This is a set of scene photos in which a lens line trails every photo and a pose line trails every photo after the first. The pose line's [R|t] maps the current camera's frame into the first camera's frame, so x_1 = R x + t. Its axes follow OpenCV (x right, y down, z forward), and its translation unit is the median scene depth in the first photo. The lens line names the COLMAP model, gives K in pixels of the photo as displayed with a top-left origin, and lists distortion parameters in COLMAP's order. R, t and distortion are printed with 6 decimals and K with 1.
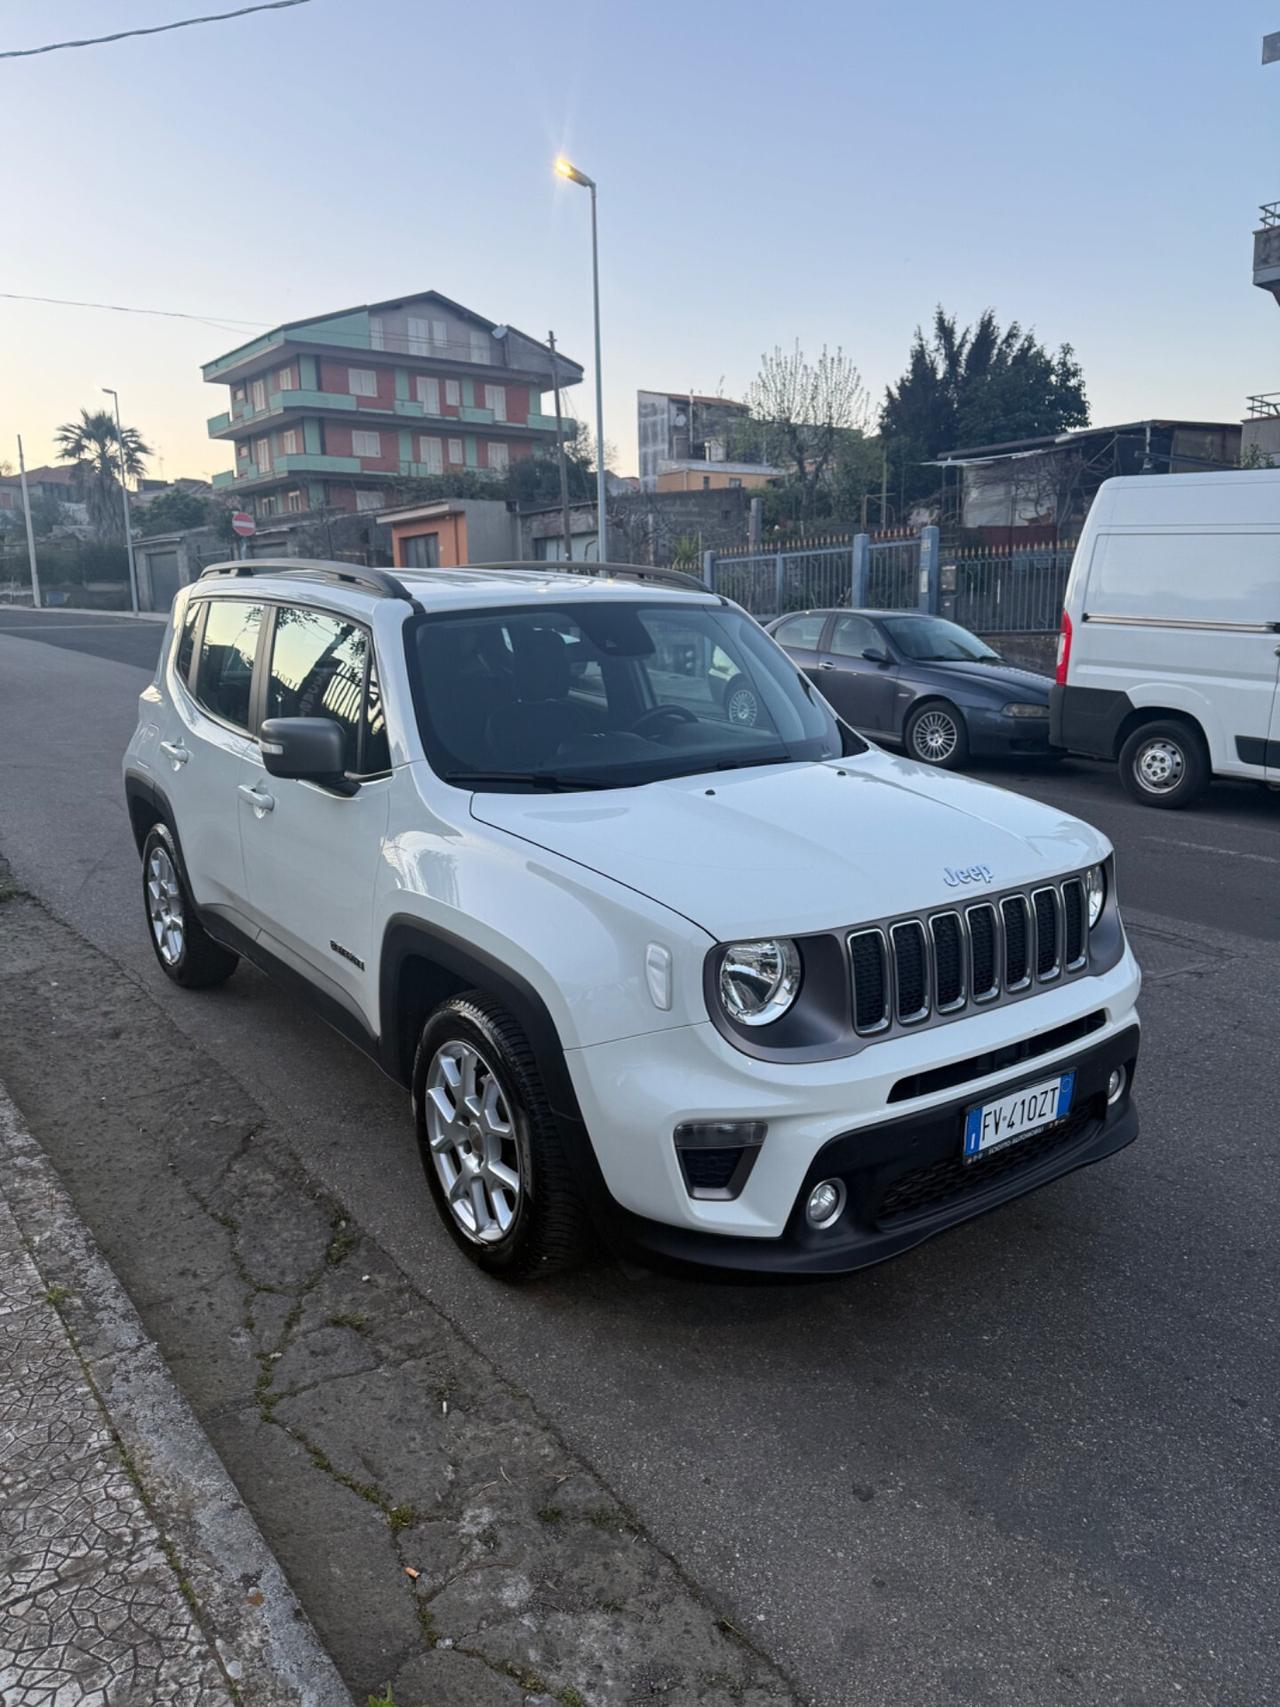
lens RADIAL K [[1212.0, 0, 638.0], [0, 1212.0, 852.9], [0, 0, 1]] dist [0.033238, -0.034817]
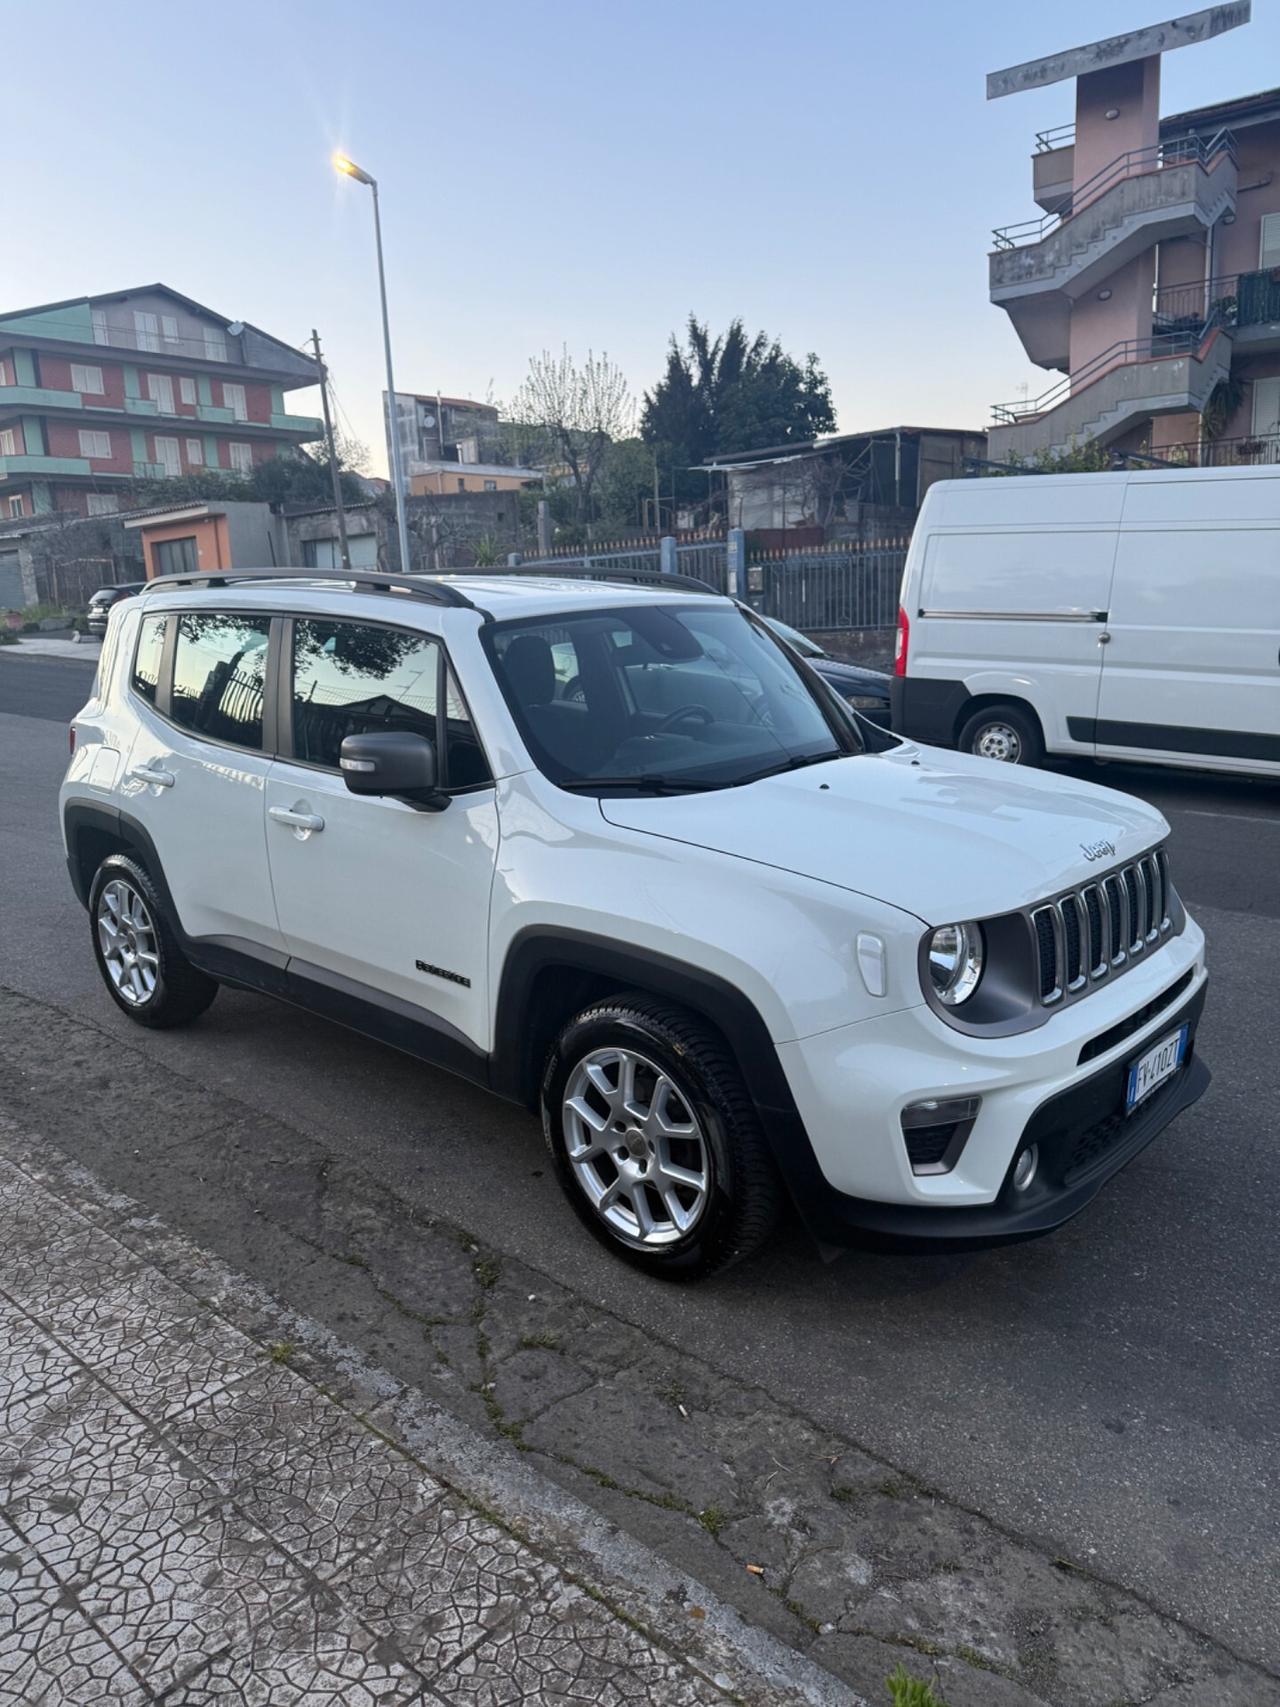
lens RADIAL K [[1209.1, 0, 641.8], [0, 1209.1, 851.2], [0, 0, 1]] dist [0.039021, -0.046172]
pose [[0.978827, -0.061446, 0.195249, -0.205231], [0.061949, 0.998073, 0.003537, -0.005943], [-0.195090, 0.008633, 0.980747, 0.011563]]
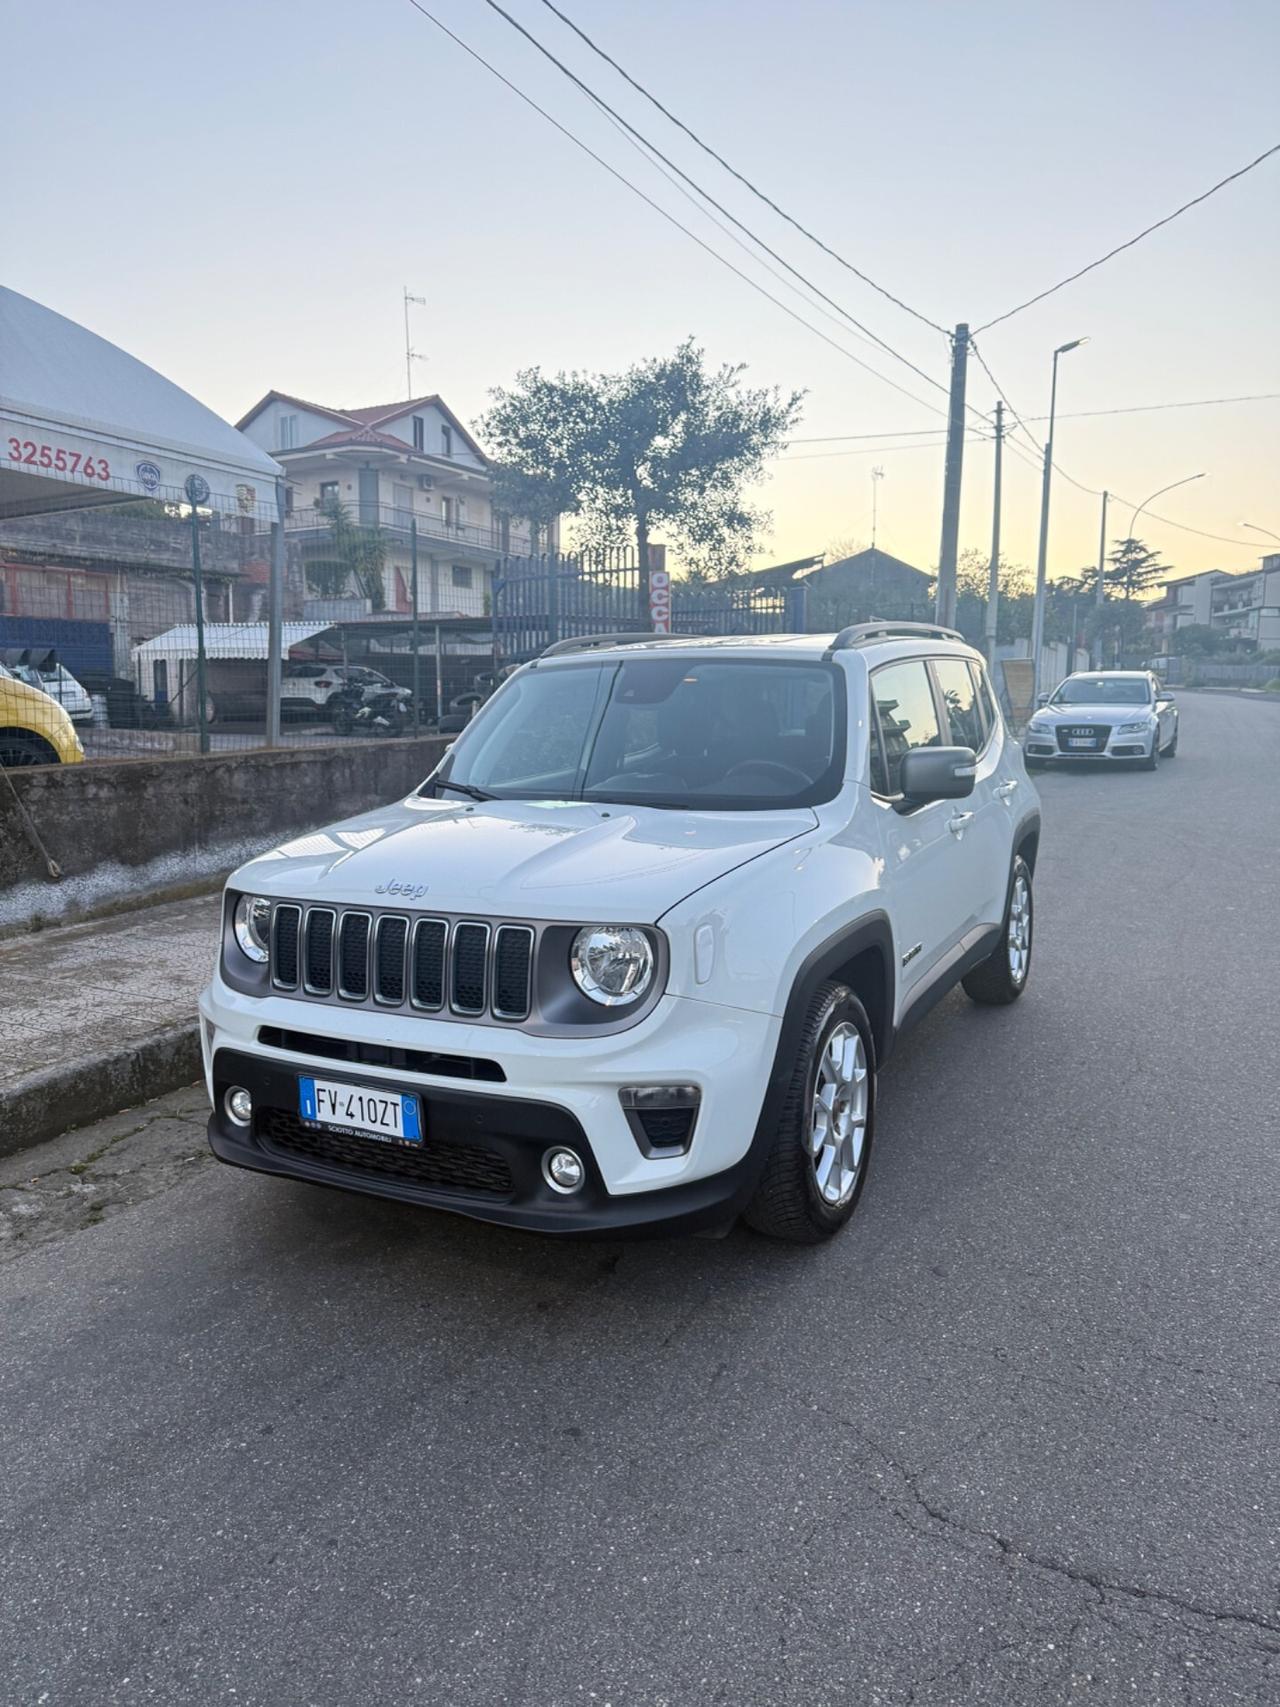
lens RADIAL K [[1211.1, 0, 632.3], [0, 1211.1, 850.3], [0, 0, 1]] dist [0.043481, -0.056544]
pose [[0.438799, 0.125733, -0.889745, 0.820291], [-0.191198, 0.980553, 0.044271, -0.064704], [0.878008, 0.150691, 0.454305, 0.414851]]
